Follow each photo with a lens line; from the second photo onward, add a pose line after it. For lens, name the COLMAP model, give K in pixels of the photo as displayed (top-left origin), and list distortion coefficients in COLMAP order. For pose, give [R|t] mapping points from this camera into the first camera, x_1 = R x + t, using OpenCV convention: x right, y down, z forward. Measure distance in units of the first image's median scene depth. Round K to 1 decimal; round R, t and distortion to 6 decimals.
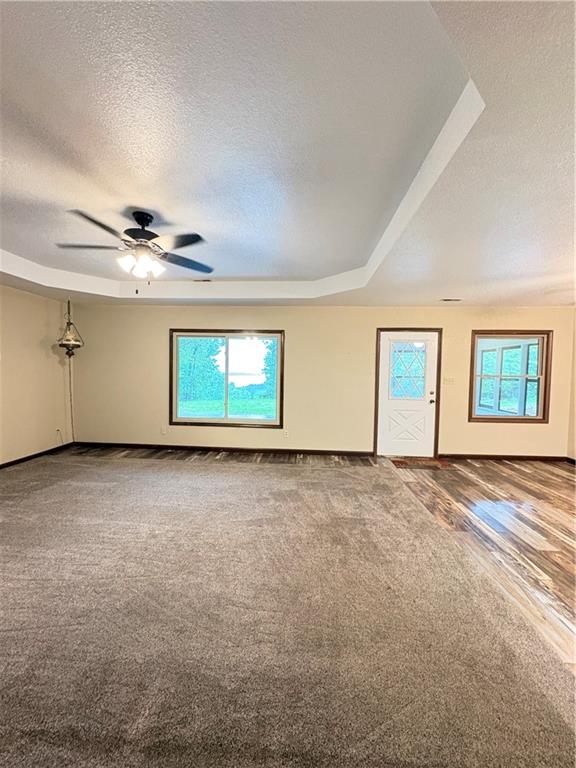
lens RADIAL K [[305.0, 0, 285.5], [0, 305.0, 383.3], [0, 0, 1]] dist [-0.000164, -0.000026]
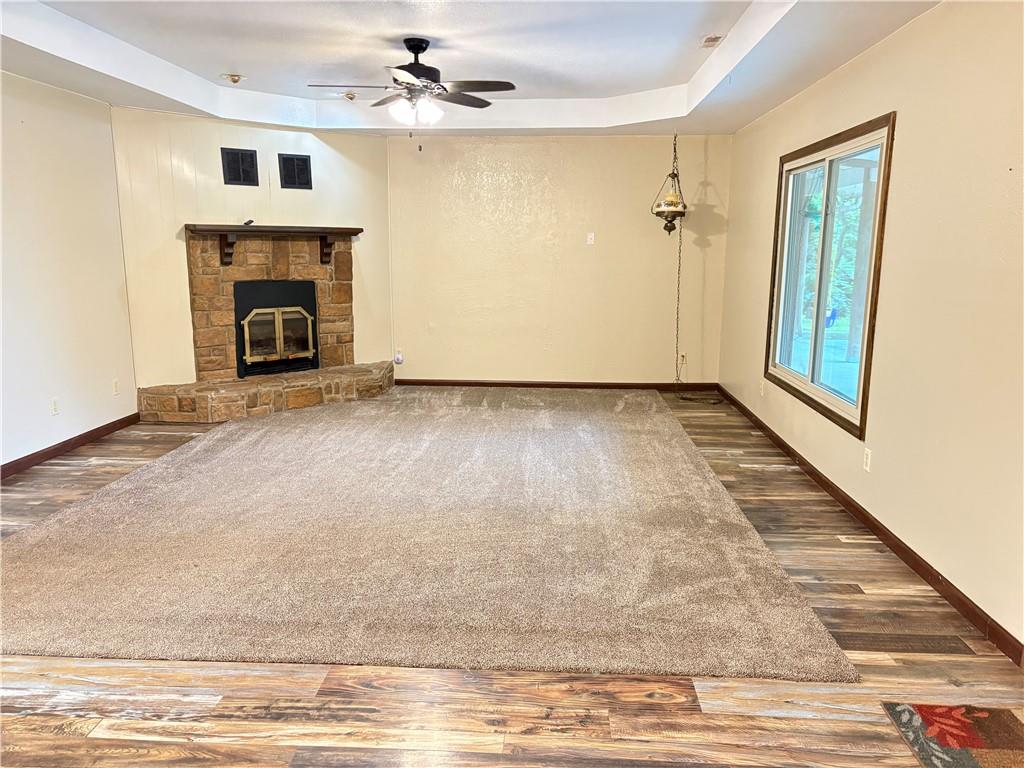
lens RADIAL K [[776.3, 0, 514.4], [0, 776.3, 388.1], [0, 0, 1]] dist [-0.010862, -0.016206]
pose [[0.007446, 0.158406, -0.987346, 0.887587], [-0.050841, 0.986156, 0.157832, -0.012318], [0.998679, 0.049022, 0.015397, 0.743099]]
